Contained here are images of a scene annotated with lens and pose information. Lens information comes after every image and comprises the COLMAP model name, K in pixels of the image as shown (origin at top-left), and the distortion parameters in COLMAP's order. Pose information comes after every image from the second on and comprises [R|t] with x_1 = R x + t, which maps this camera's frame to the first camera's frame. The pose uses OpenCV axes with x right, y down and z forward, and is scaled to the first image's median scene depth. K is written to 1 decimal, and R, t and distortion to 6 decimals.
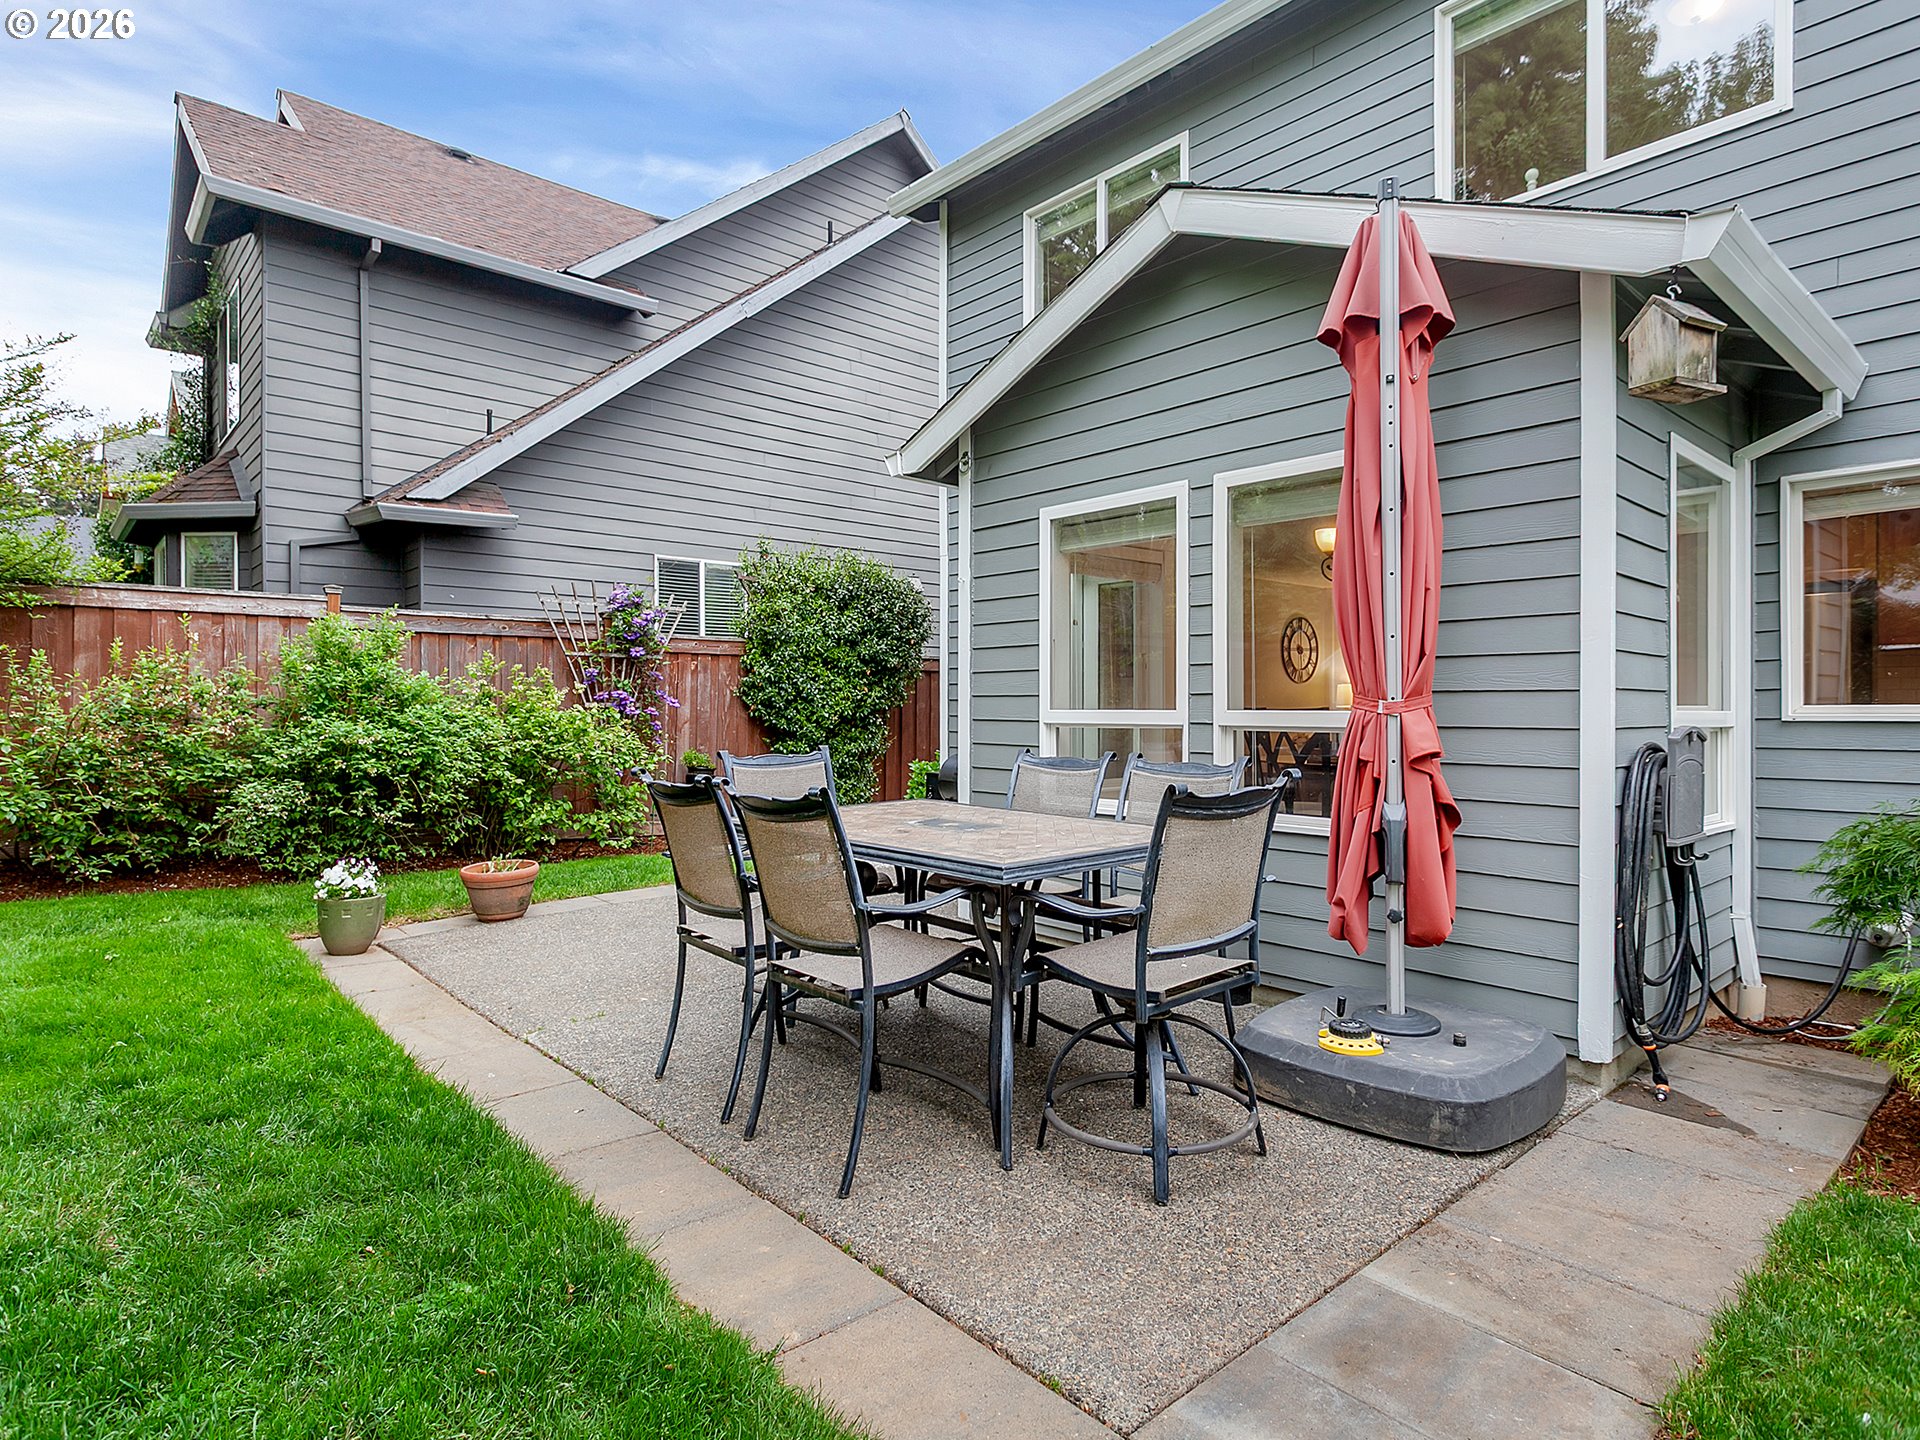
lens RADIAL K [[1039.5, 0, 929.0], [0, 1039.5, 663.6], [0, 0, 1]] dist [0.003400, 0.000523]
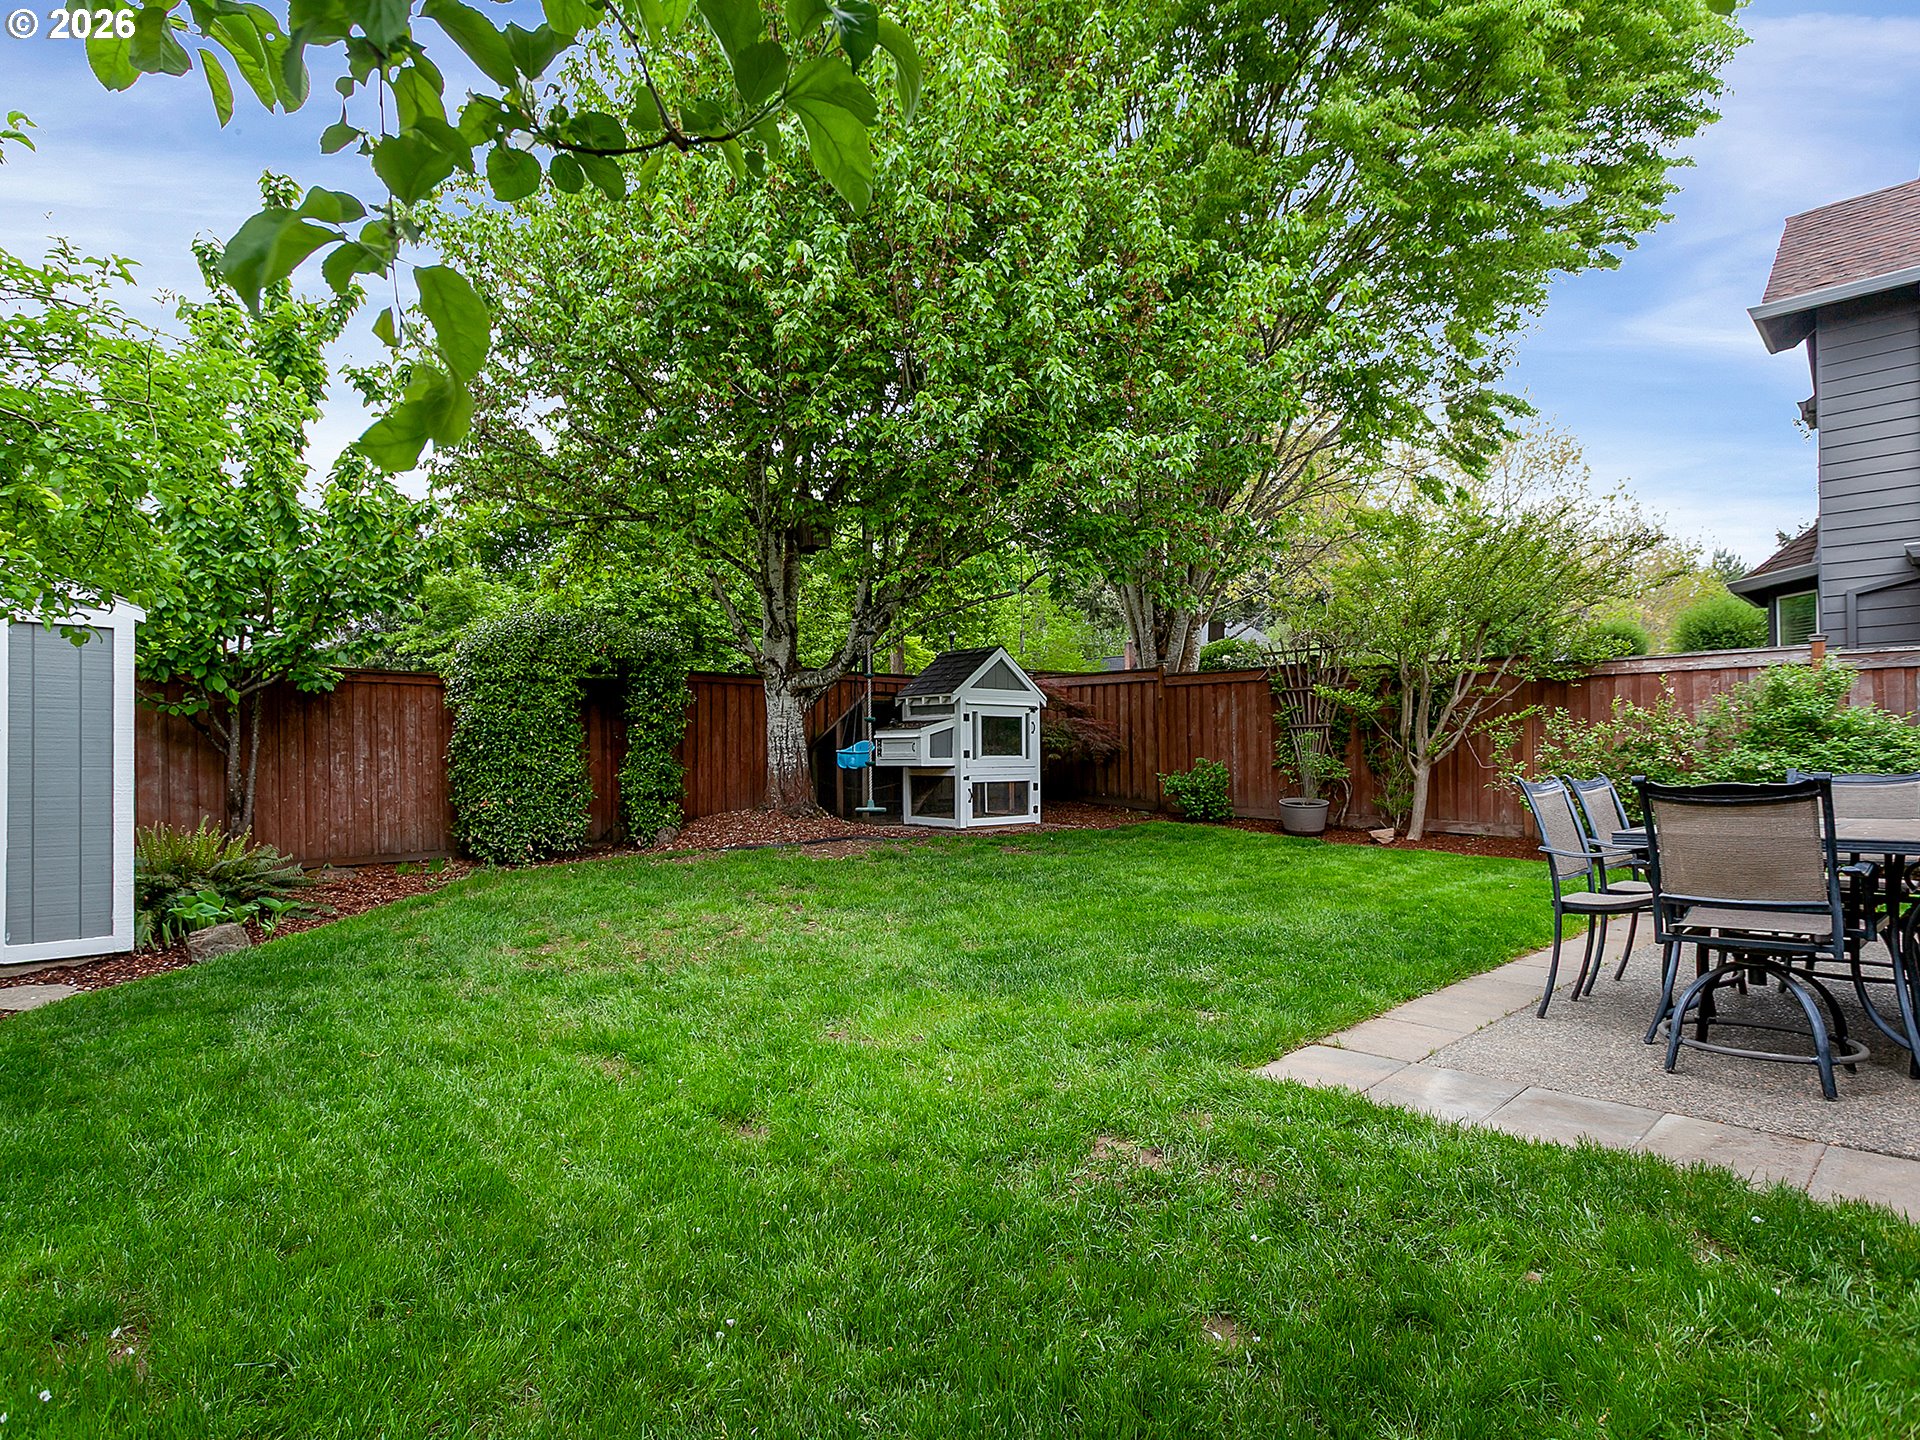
lens RADIAL K [[1063.0, 0, 944.0], [0, 1063.0, 750.5], [0, 0, 1]] dist [-0.001807, -0.000092]
pose [[0.056595, -0.005064, -0.998384, 0.604105], [0.044100, 0.999024, -0.002567, 0.013901], [0.997423, -0.043883, 0.056763, -0.019720]]
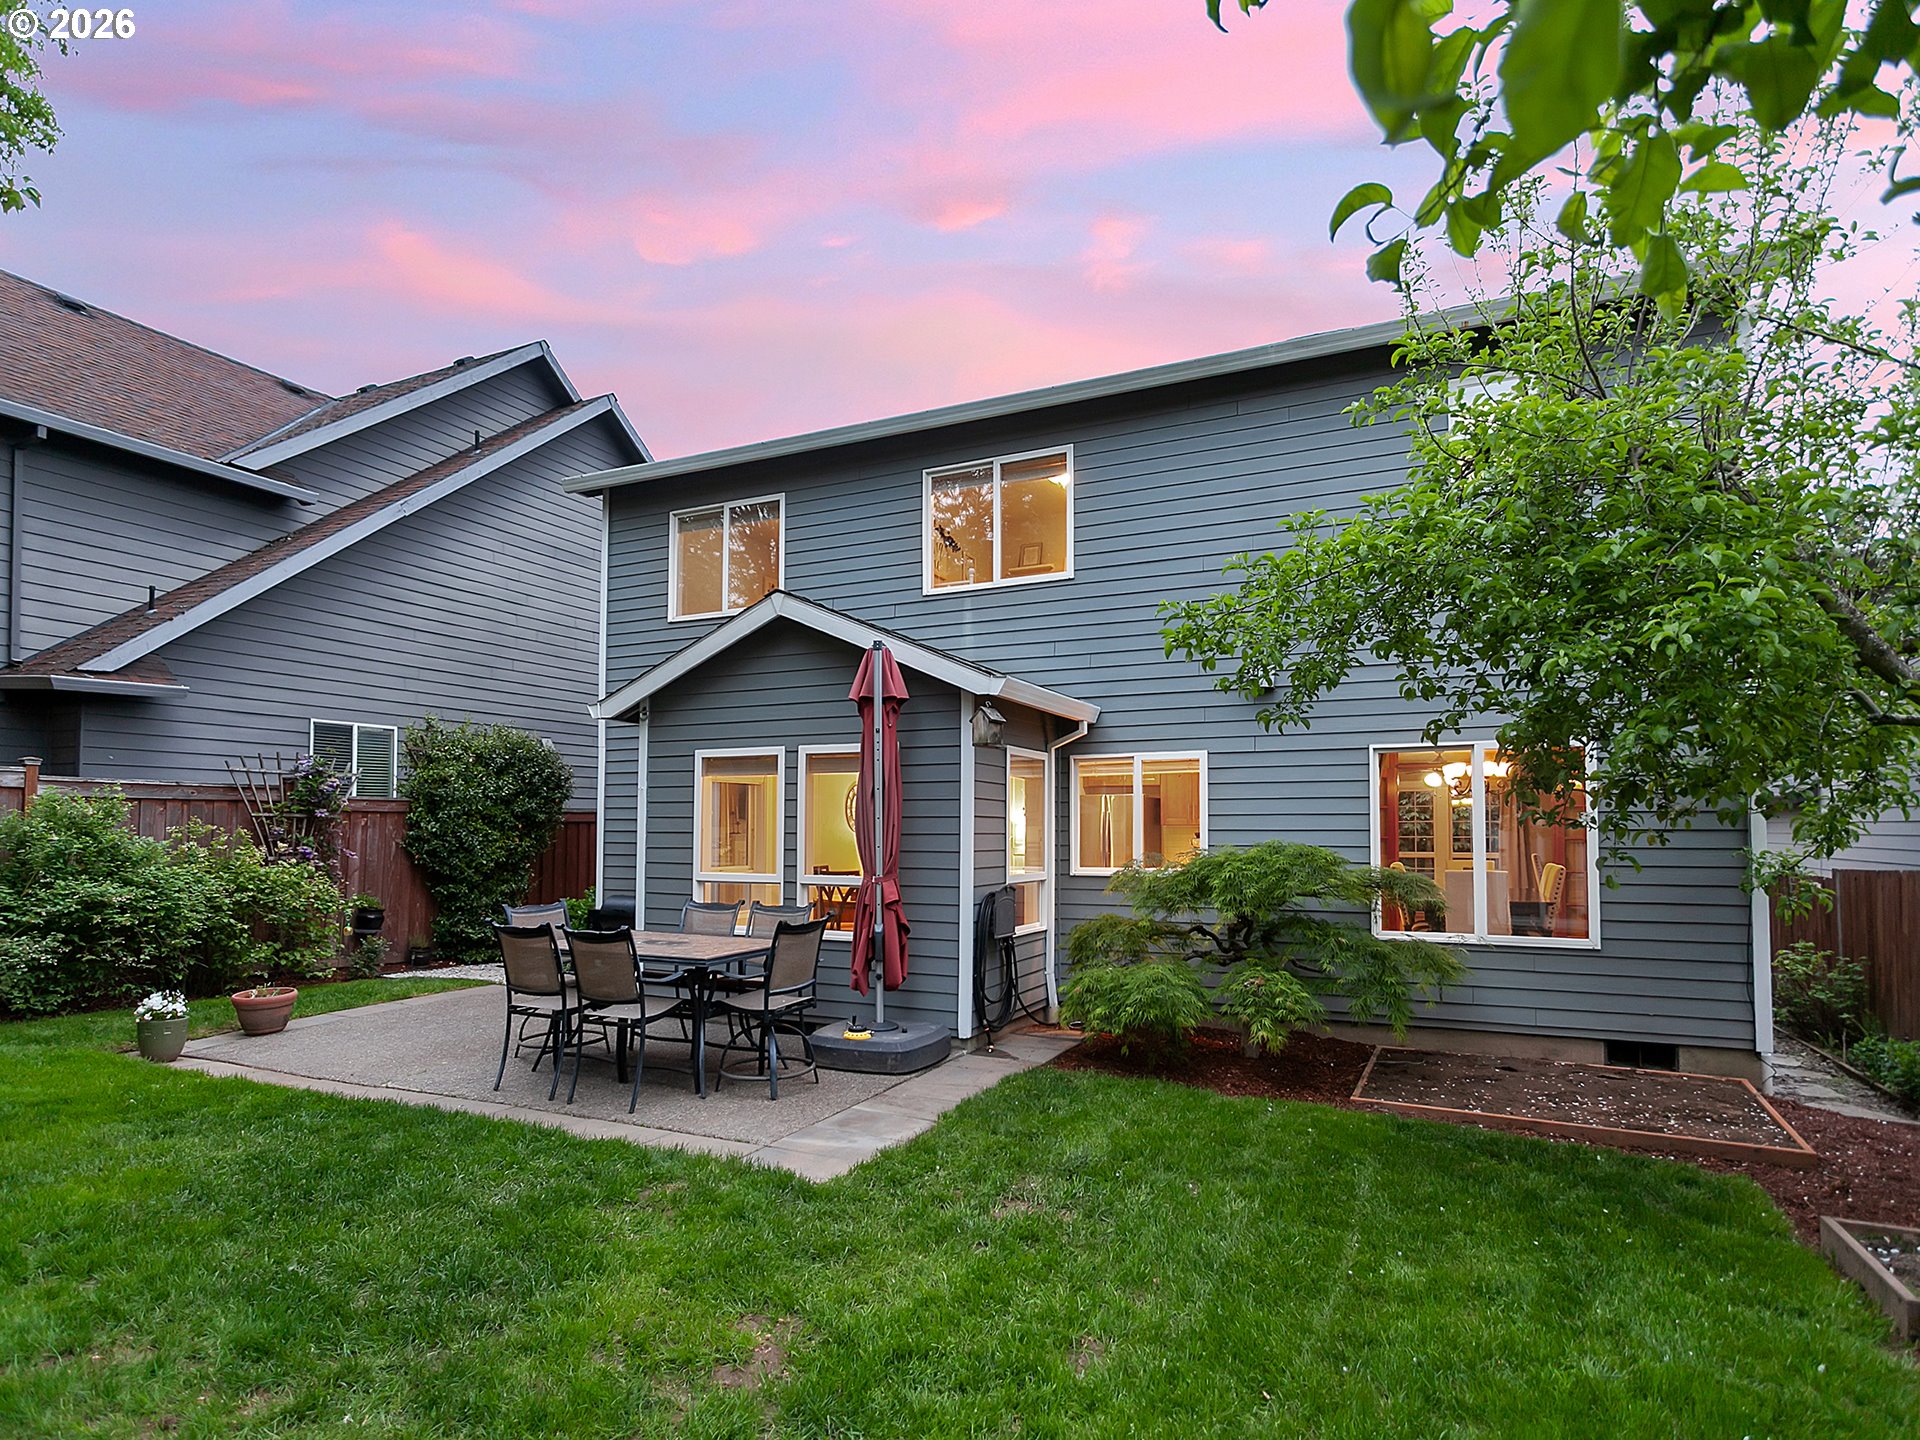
lens RADIAL K [[1096.2, 0, 927.0], [0, 1096.2, 807.0], [0, 0, 1]] dist [0.000703, 0.001420]
pose [[0.925828, 0.004723, 0.377917, -0.147332], [-0.015384, 0.999564, 0.025198, -0.076985], [-0.377633, -0.029143, 0.925497, -0.522186]]
